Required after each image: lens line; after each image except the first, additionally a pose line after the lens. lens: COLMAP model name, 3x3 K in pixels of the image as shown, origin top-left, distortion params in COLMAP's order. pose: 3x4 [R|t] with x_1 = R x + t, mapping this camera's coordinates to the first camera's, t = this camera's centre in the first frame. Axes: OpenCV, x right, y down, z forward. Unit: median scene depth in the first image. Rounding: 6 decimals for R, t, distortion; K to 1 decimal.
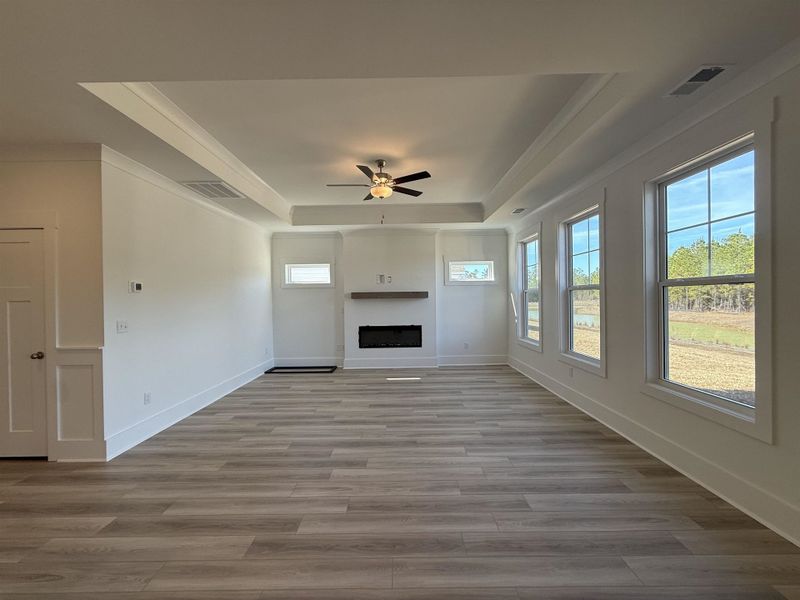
lens RADIAL K [[319.5, 0, 398.9], [0, 319.5, 299.9], [0, 0, 1]] dist [-0.000100, 0.000512]
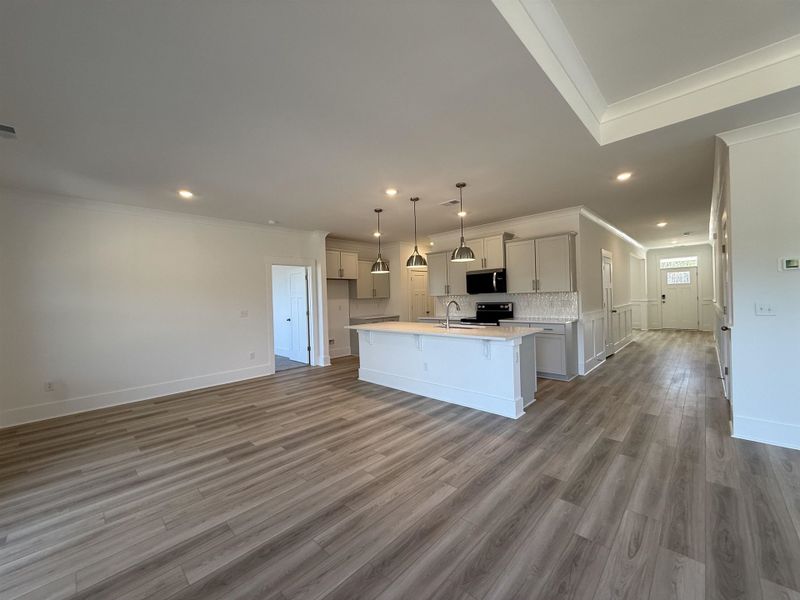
lens RADIAL K [[319.5, 0, 401.3], [0, 319.5, 298.9], [0, 0, 1]] dist [-0.000100, 0.000512]
pose [[-0.690101, 0.034396, -0.722895, 0.353518], [0.032598, 0.999333, 0.016430, 0.001926], [0.722978, -0.012227, -0.690762, 0.588131]]
